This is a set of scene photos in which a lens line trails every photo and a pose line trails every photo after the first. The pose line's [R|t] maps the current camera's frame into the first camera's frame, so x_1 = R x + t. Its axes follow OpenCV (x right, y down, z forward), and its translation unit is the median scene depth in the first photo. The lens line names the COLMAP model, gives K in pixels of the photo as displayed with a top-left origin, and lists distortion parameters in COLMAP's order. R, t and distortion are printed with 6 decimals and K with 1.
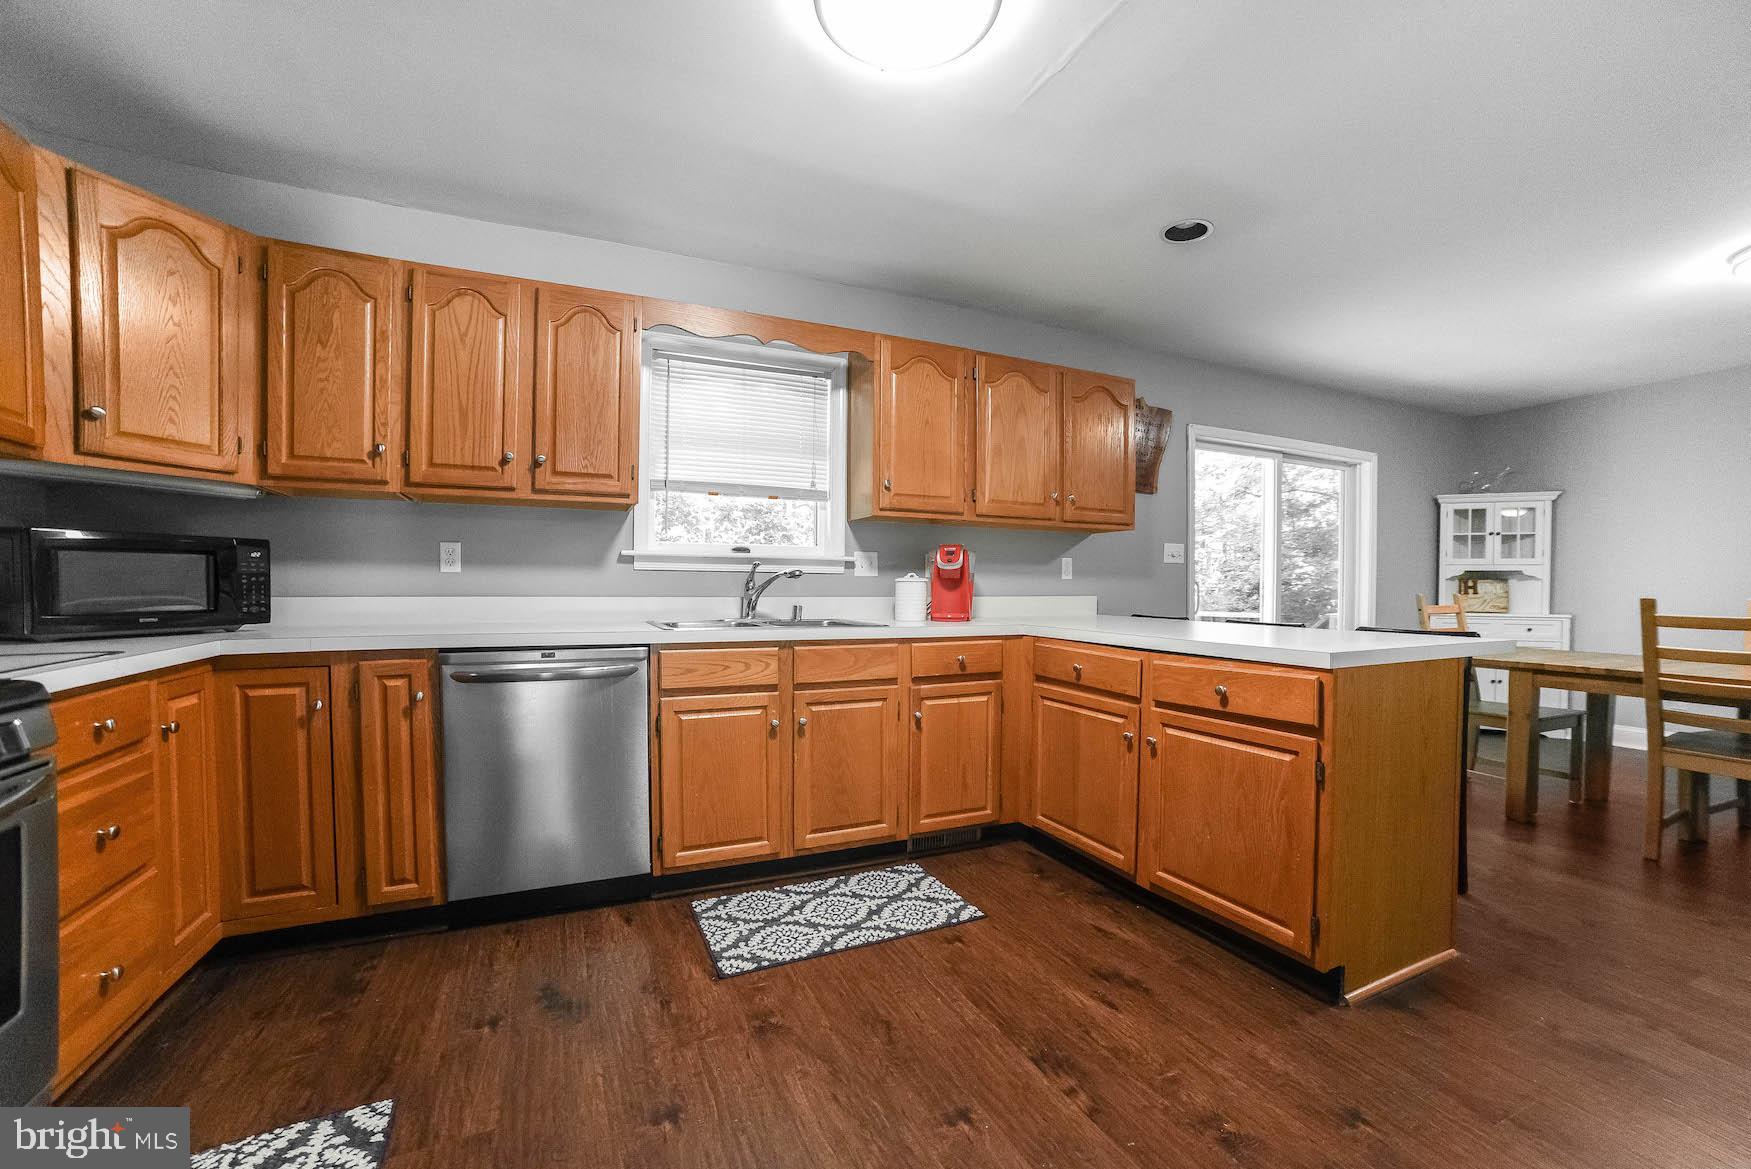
lens RADIAL K [[712.6, 0, 881.9], [0, 712.6, 599.2], [0, 0, 1]] dist [-0.092123, 0.039715]
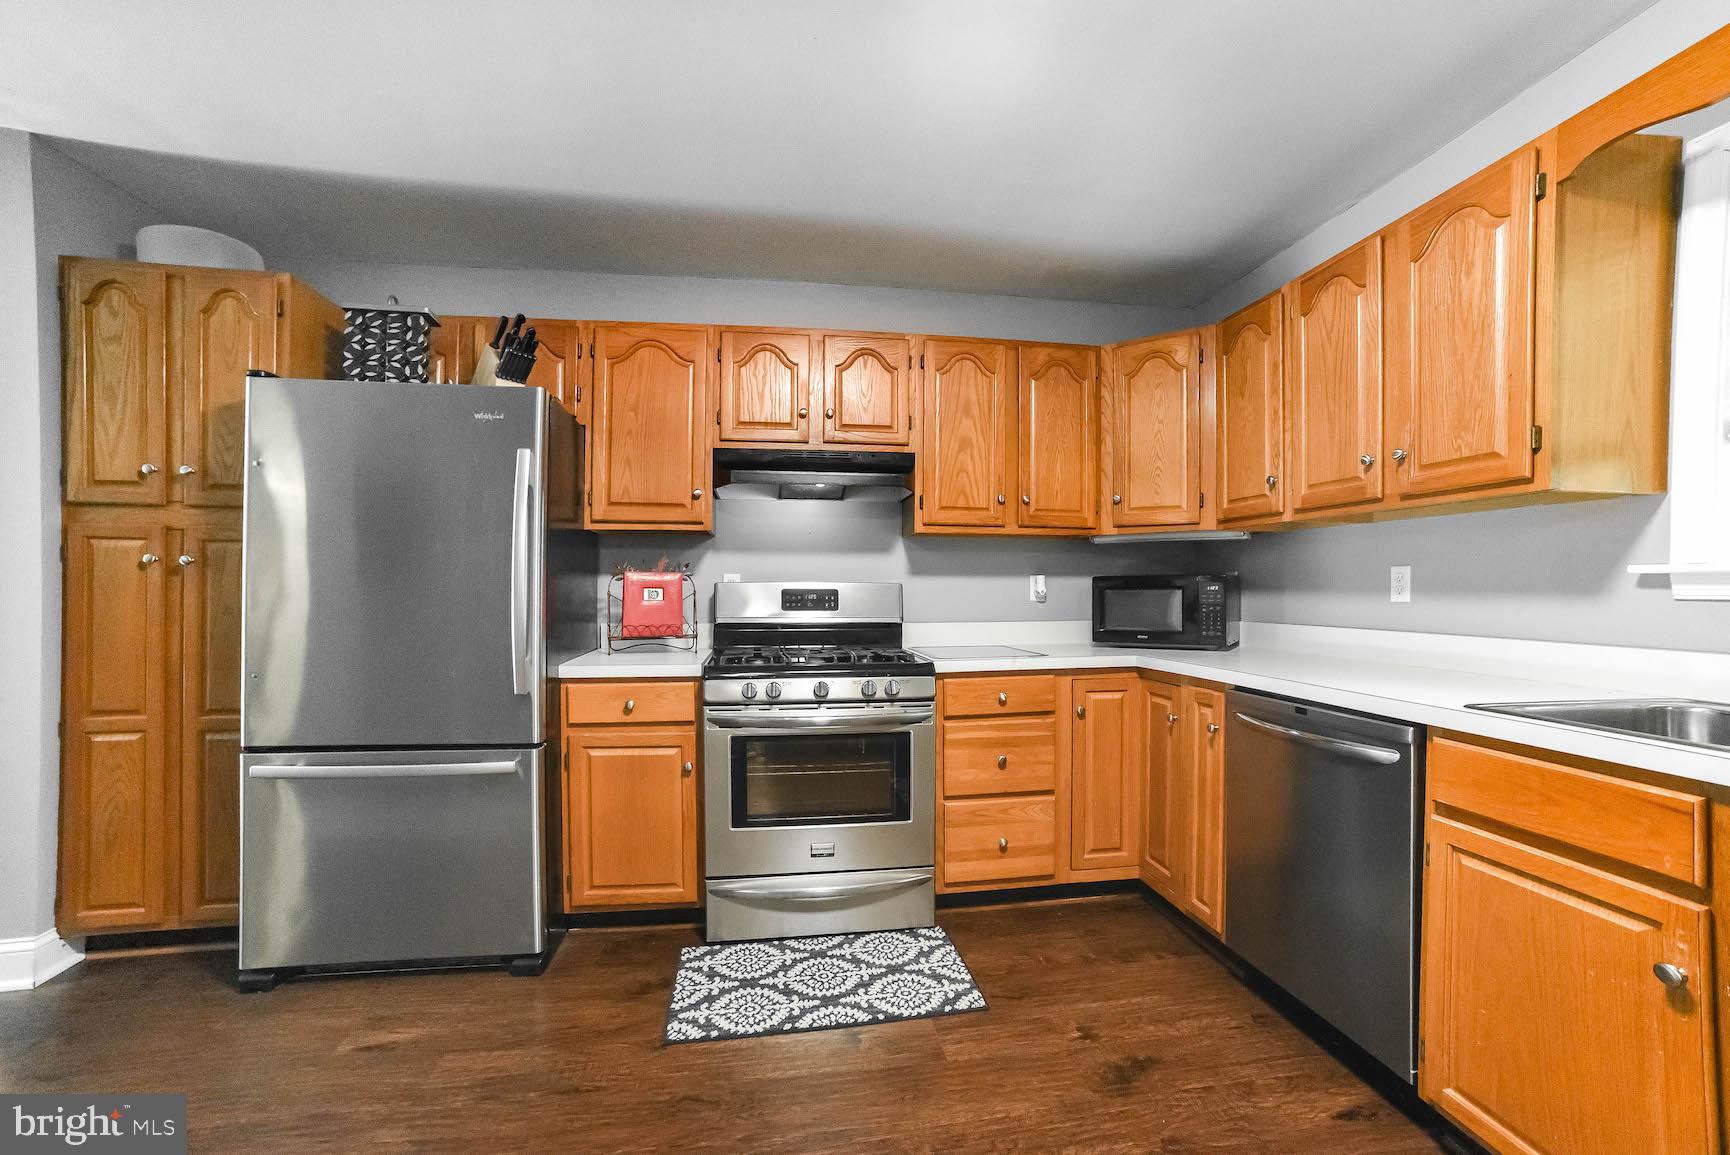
lens RADIAL K [[704.1, 0, 871.3], [0, 704.1, 592.0], [0, 0, 1]] dist [-0.092123, 0.039715]
pose [[-0.273820, -0.003576, -0.961774, 0.361572], [-0.021305, 0.999770, 0.002348, -0.041941], [0.961545, 0.021134, -0.273833, 0.649326]]
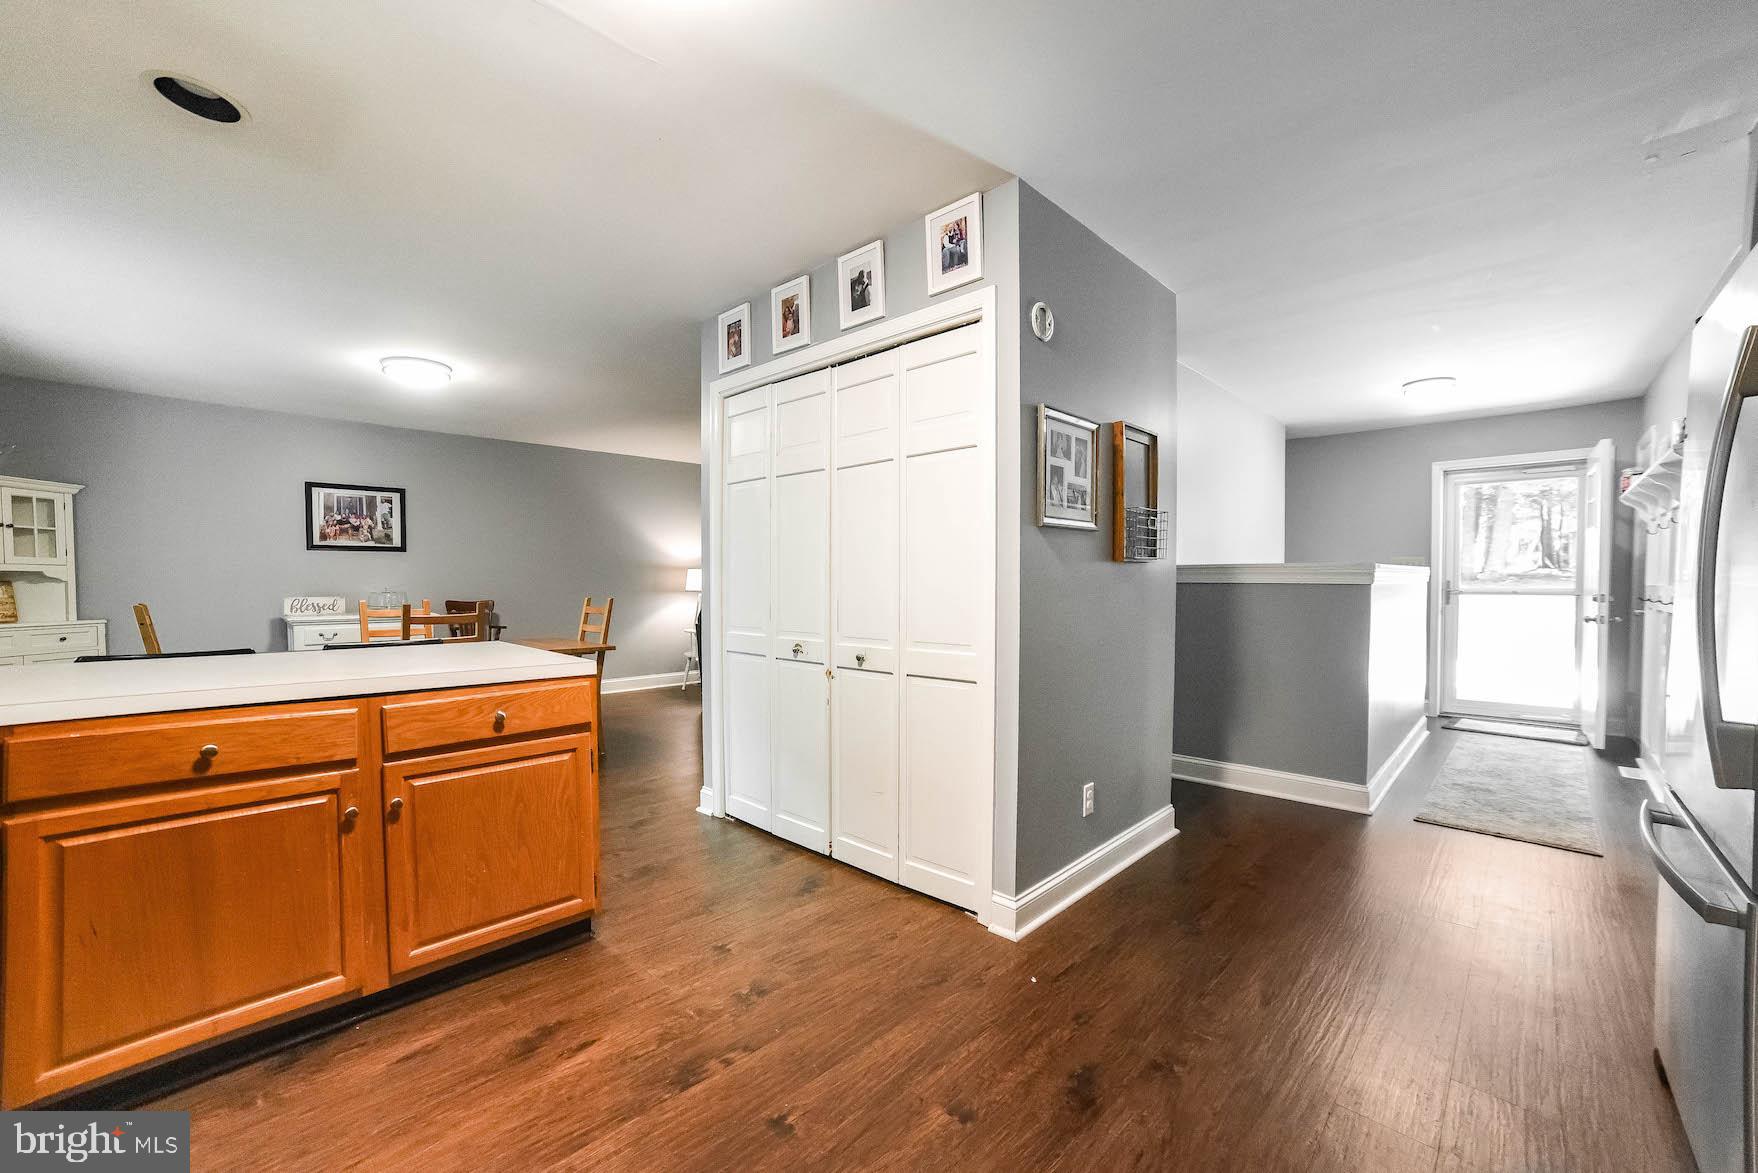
lens RADIAL K [[715.4, 0, 885.5], [0, 715.4, 601.2], [0, 0, 1]] dist [-0.092123, 0.039715]
pose [[-0.378009, -0.030427, 0.925302, -0.518460], [0.010846, 0.999246, 0.037289, -0.051898], [-0.925738, 0.024132, -0.377394, 0.702133]]
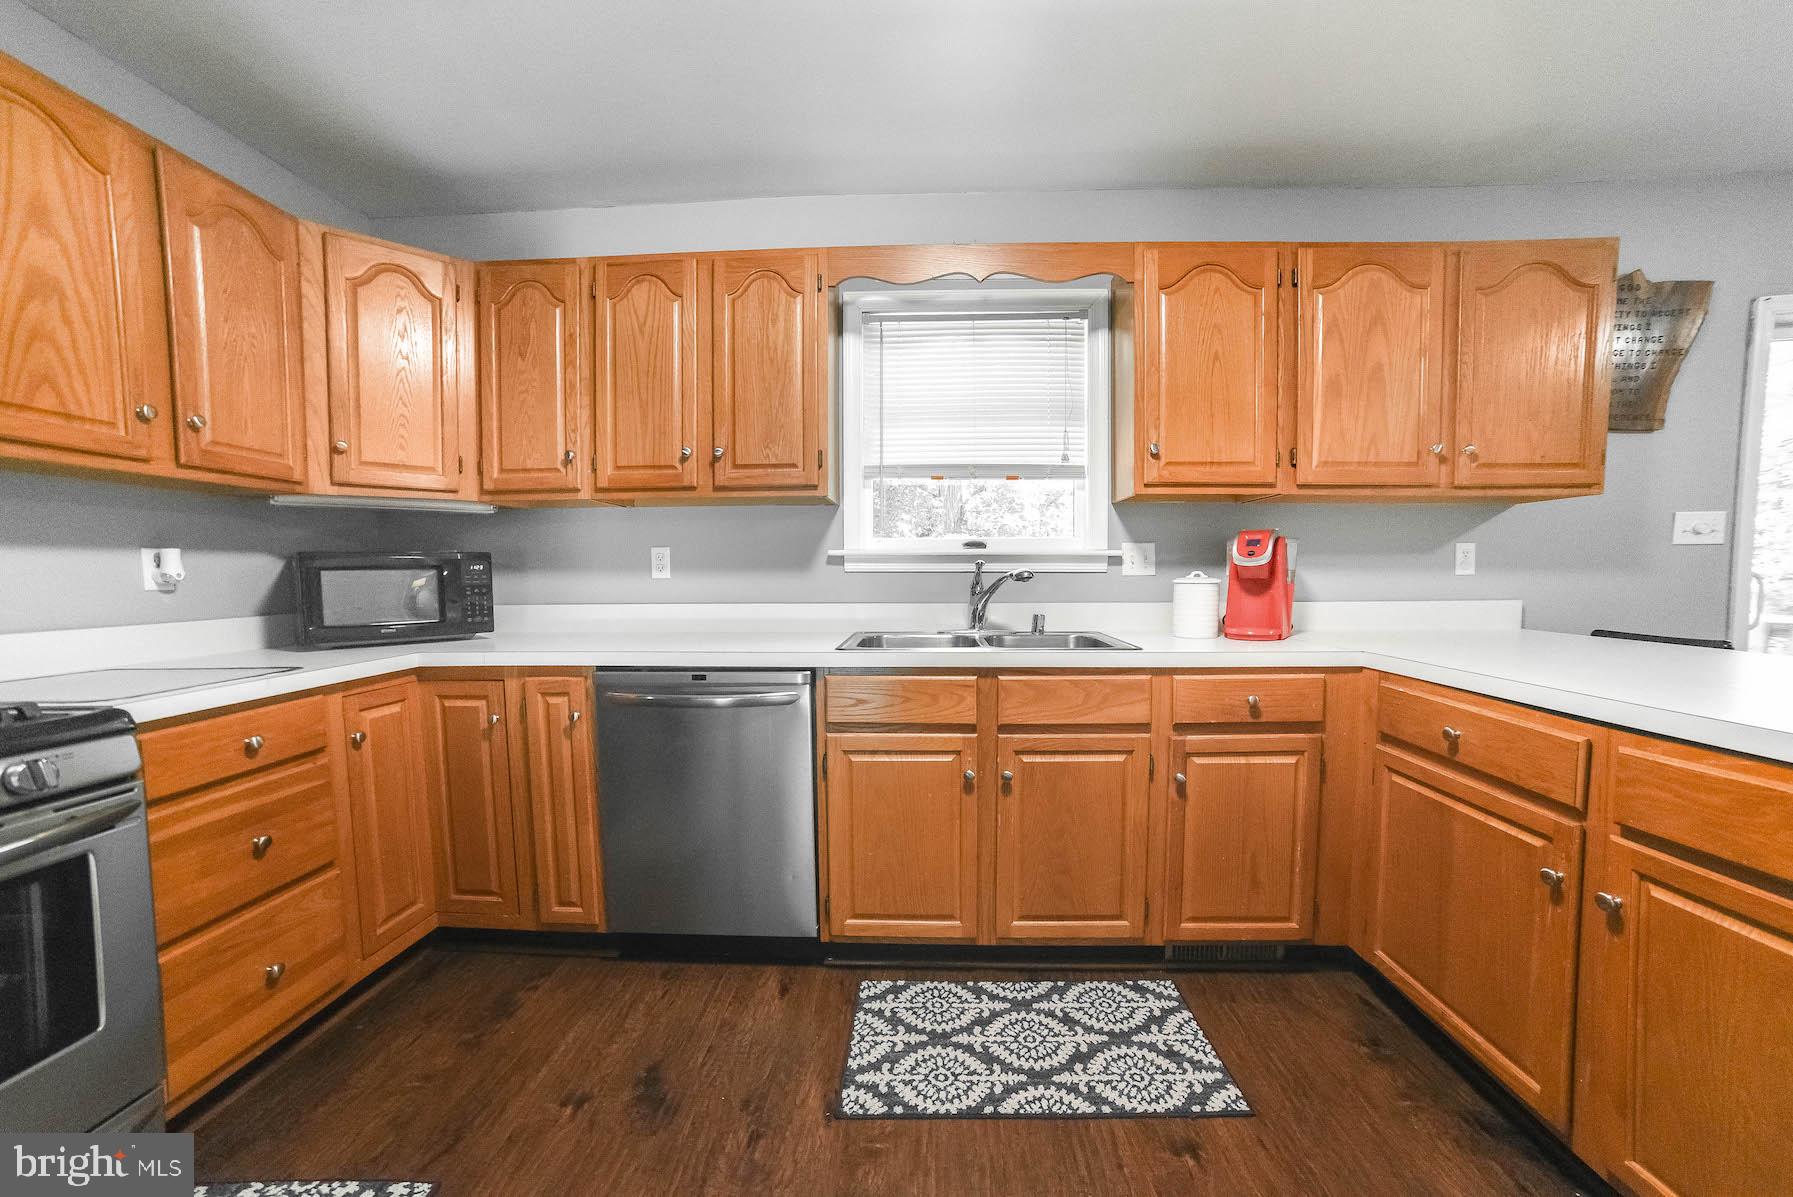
lens RADIAL K [[716.5, 0, 895.2], [0, 716.5, 613.8], [0, 0, 1]] dist [-0.085905, 0.036944]
pose [[0.888927, 0.015535, -0.457785, 0.128474], [0.003194, 0.999190, 0.040109, -0.030119], [0.458037, -0.037116, 0.888158, 0.286702]]
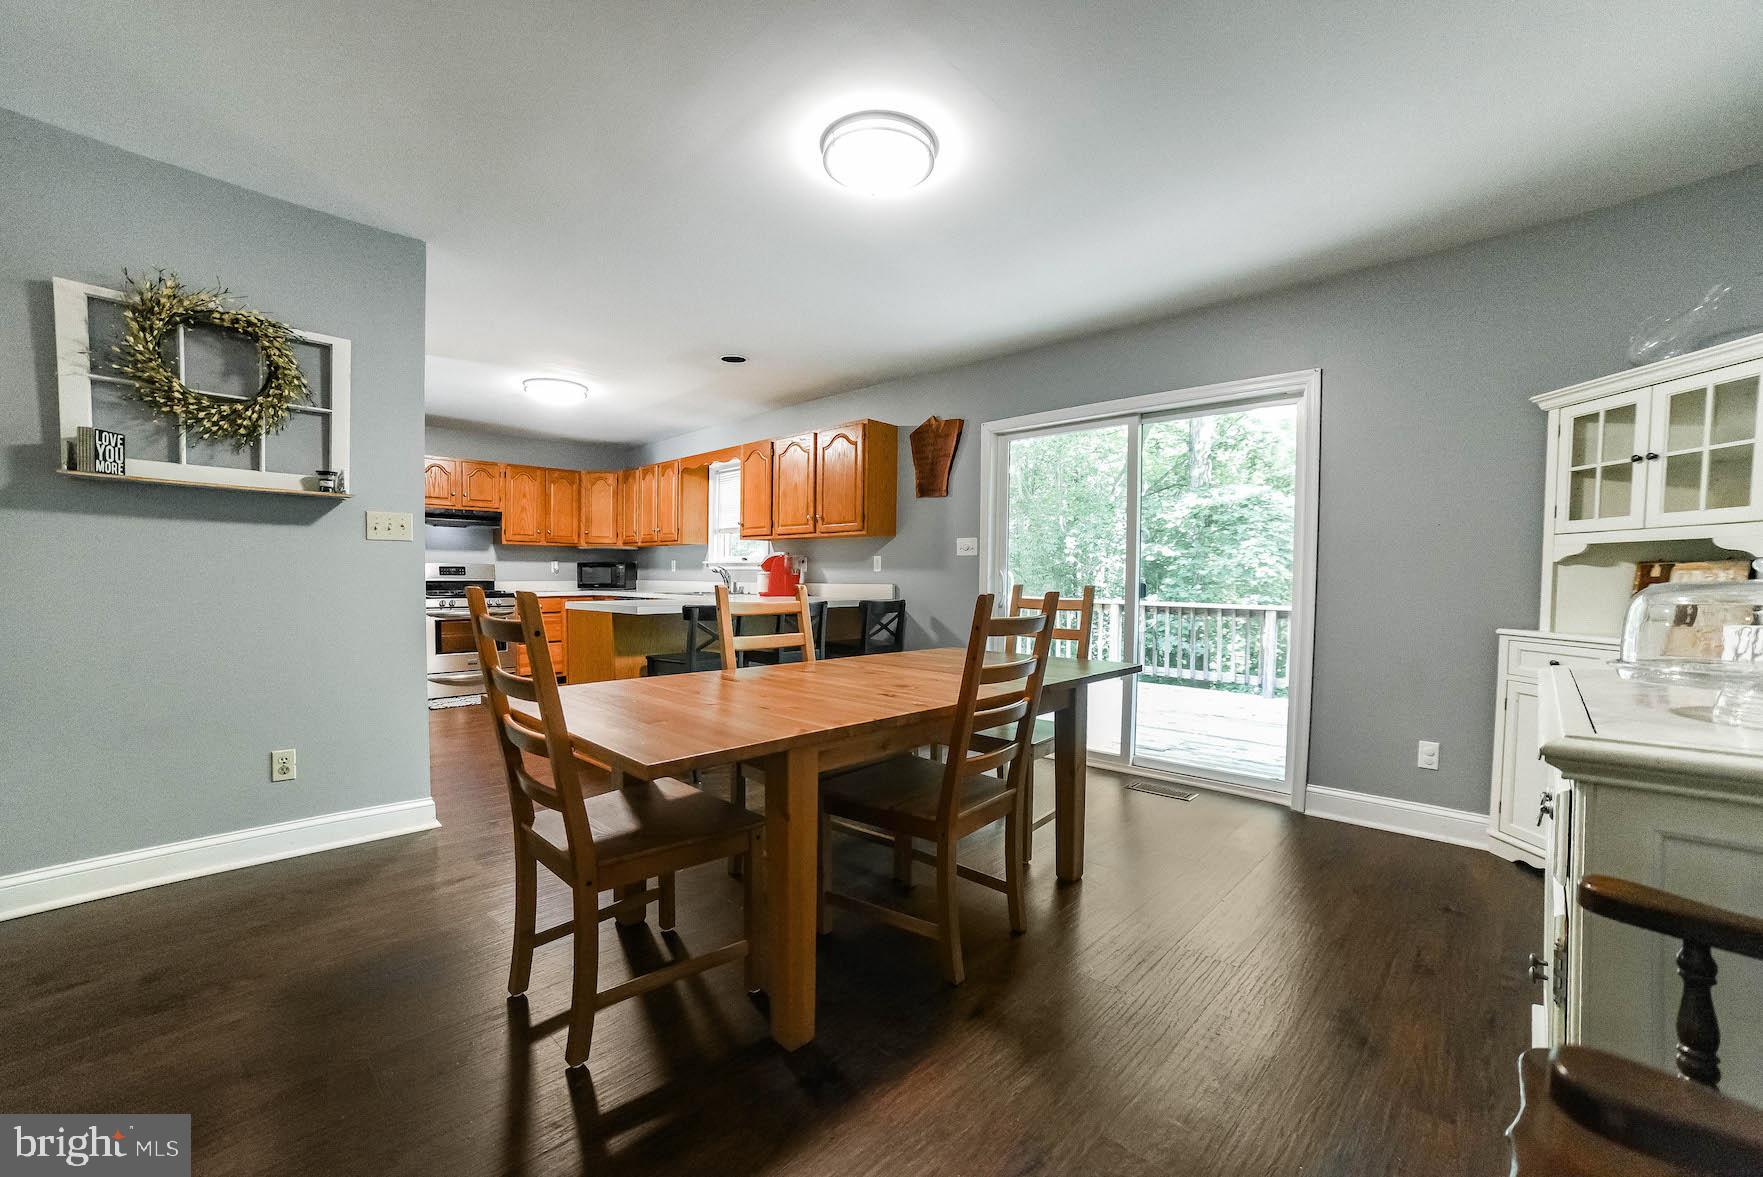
lens RADIAL K [[717.5, 0, 888.0], [0, 717.5, 603.3], [0, 0, 1]] dist [-0.092123, 0.039715]
pose [[0.370824, 0.031509, -0.928169, 2.405010], [-0.022636, 0.999434, 0.024884, -0.004118], [0.928427, 0.011783, 0.371327, 0.800224]]
